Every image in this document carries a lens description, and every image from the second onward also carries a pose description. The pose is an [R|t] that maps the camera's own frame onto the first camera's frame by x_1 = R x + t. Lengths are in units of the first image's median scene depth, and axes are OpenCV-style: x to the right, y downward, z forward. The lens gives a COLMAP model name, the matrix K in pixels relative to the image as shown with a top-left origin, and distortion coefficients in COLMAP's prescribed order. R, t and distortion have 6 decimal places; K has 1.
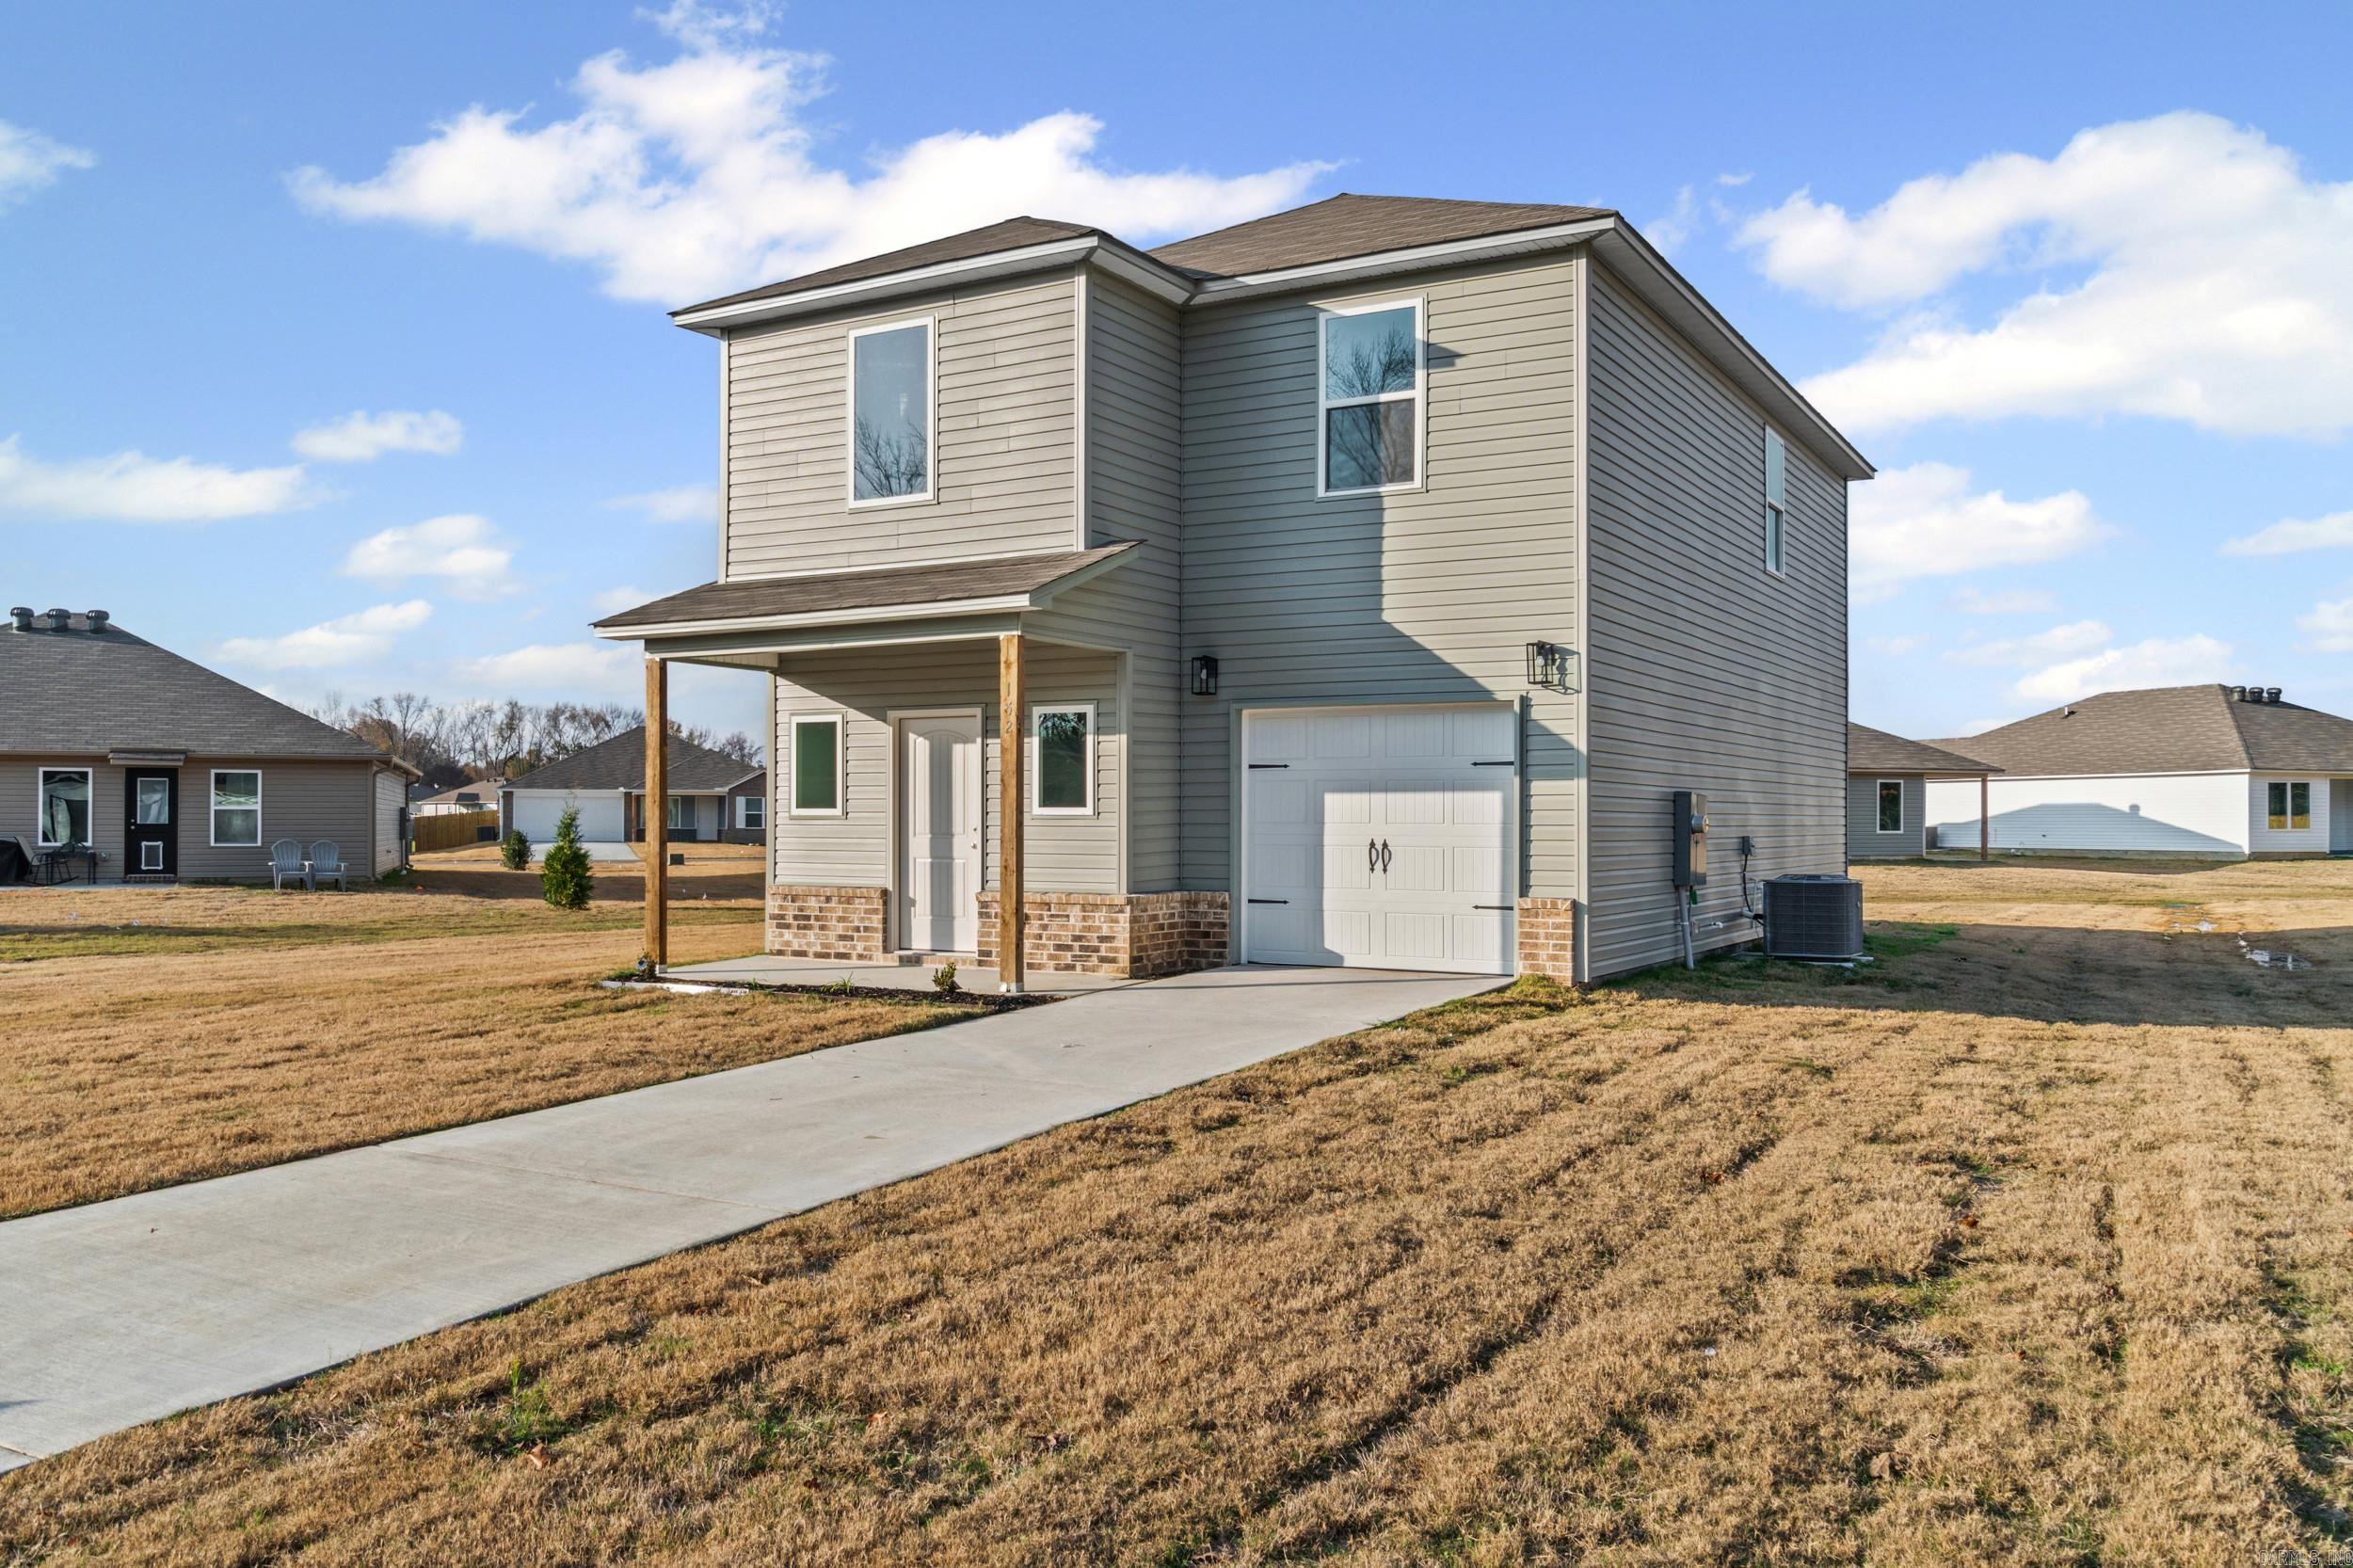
lens RADIAL K [[1819.8, 0, 1170.0], [0, 1819.8, 790.7], [0, 0, 1]] dist [-0.002658, -0.000844]
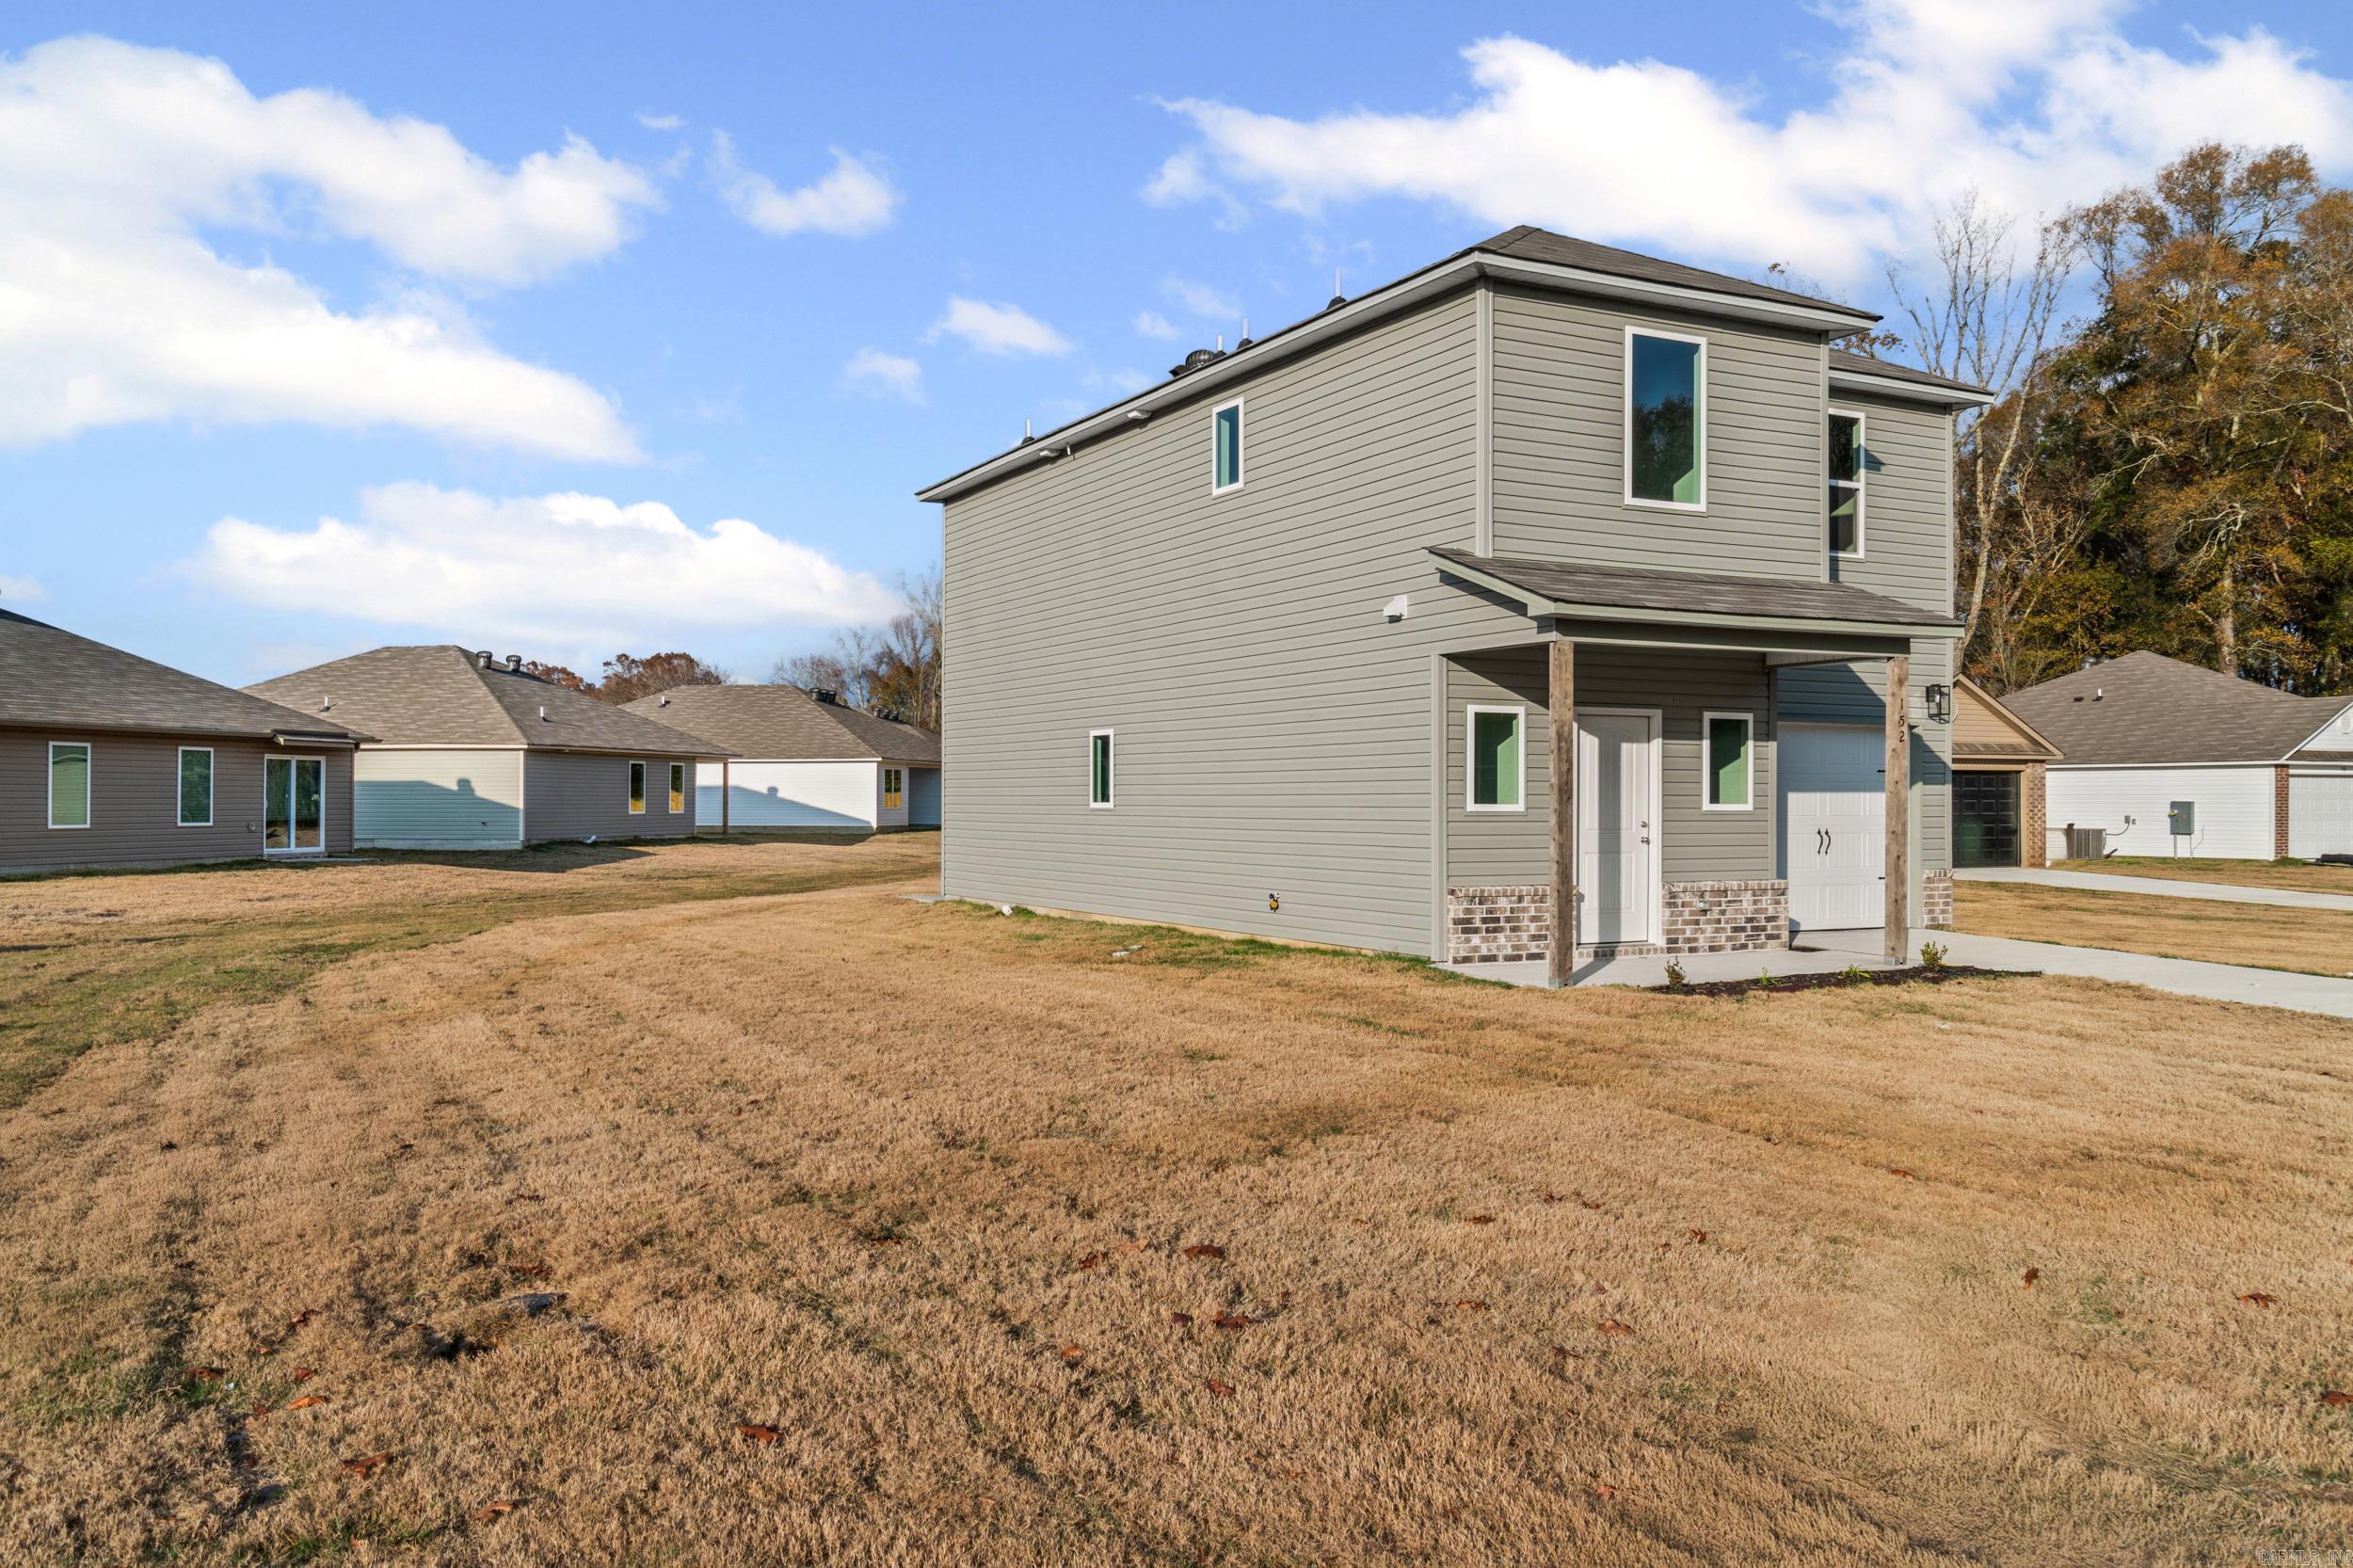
lens RADIAL K [[1819.8, 0, 1170.5], [0, 1819.8, 787.2], [0, 0, 1]] dist [-0.002658, -0.000844]
pose [[0.530510, 0.005292, 0.847662, -1.155668], [-0.015247, 0.999878, 0.003300, 0.000346], [-0.847542, -0.014675, 0.530526, 0.681029]]
